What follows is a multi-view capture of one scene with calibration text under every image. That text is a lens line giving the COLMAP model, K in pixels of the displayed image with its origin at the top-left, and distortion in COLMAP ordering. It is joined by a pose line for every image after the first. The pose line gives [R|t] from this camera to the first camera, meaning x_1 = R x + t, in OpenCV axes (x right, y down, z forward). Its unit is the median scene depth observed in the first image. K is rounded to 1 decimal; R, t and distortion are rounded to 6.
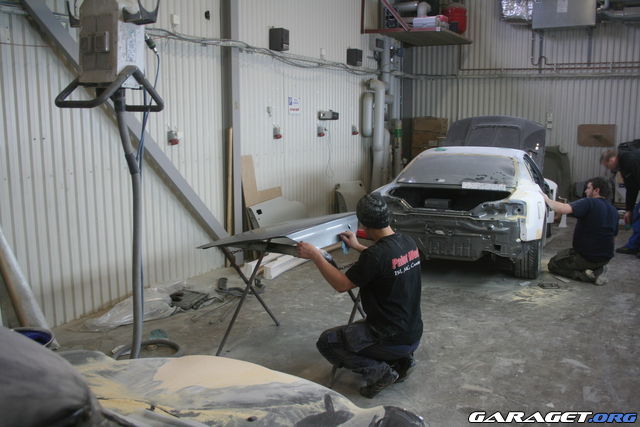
lens RADIAL K [[659.1, 0, 320.5], [0, 659.1, 213.2], [0, 0, 1]] dist [-0.058982, 0.000000]
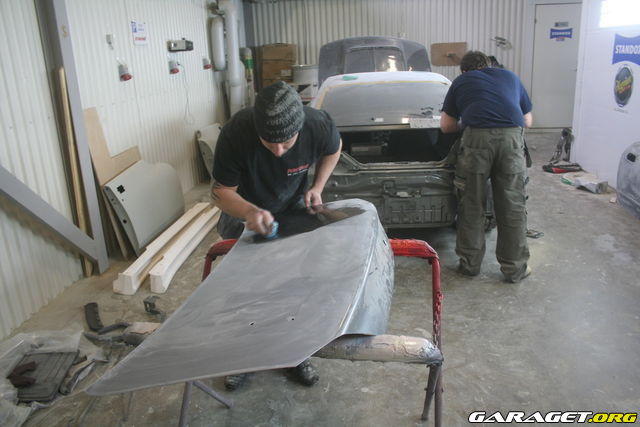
lens RADIAL K [[541.3, 0, 319.8], [0, 541.3, 217.0], [0, 0, 1]] dist [-0.092491, 0.017566]
pose [[0.934713, -0.151284, 0.321596, -0.071496], [0.101543, 0.980838, 0.166268, -0.039331], [-0.340588, -0.122757, 0.932165, 0.346850]]
